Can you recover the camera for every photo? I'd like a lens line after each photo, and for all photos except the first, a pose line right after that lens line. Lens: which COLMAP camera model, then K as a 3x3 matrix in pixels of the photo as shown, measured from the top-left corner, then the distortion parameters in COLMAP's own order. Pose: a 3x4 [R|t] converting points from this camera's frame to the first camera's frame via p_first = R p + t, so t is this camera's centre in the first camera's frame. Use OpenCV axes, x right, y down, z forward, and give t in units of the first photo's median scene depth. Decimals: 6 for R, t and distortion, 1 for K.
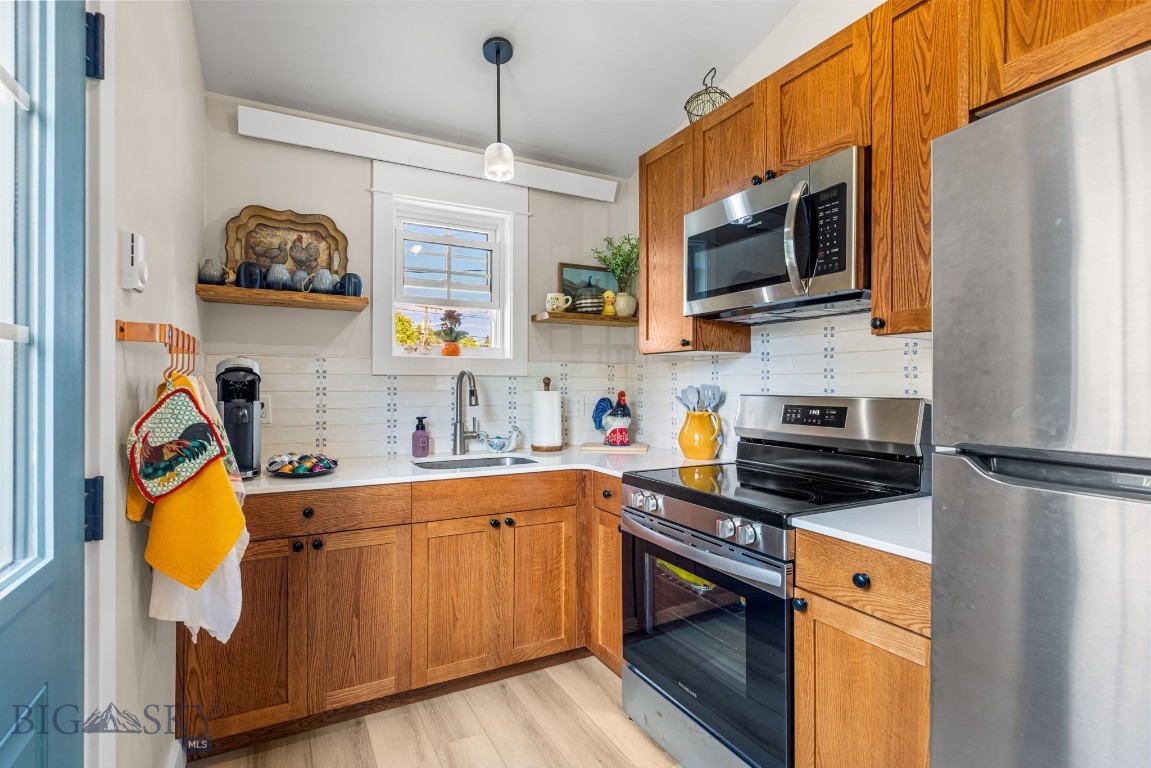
lens RADIAL K [[556.2, 0, 576.2], [0, 556.2, 383.1], [0, 0, 1]] dist [-0.003620, -0.000815]
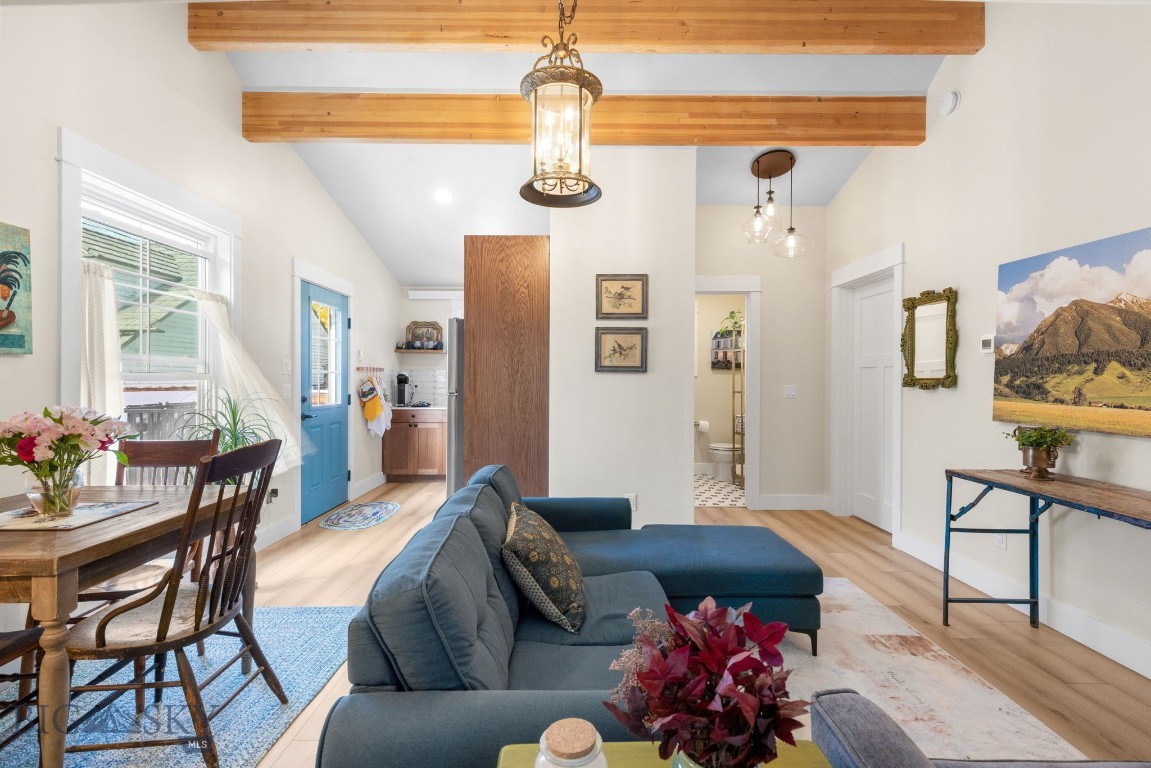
lens RADIAL K [[530.3, 0, 578.2], [0, 530.3, 379.0], [0, 0, 1]] dist [0.002359, 0.000260]
pose [[0.878892, -0.000343, -0.477020, 1.627351], [0.000407, 1.000000, 0.000030, 0.000501], [0.477020, -0.000221, 0.878892, -1.155379]]
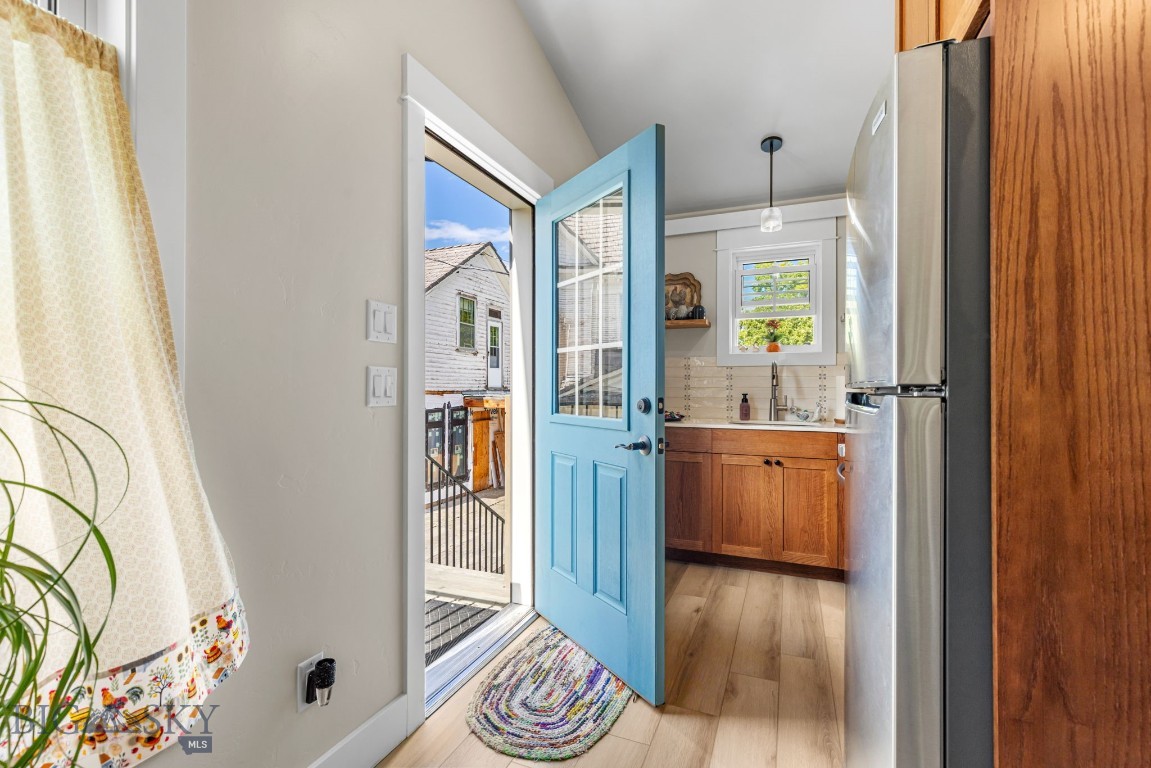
lens RADIAL K [[530.3, 0, 571.6], [0, 530.3, 380.8], [0, 0, 1]] dist [0.002359, 0.000260]
pose [[0.622224, -0.009412, -0.782783, 0.610887], [0.001682, 0.999941, -0.010685, 0.044910], [0.782838, 0.005332, 0.622203, -0.286664]]
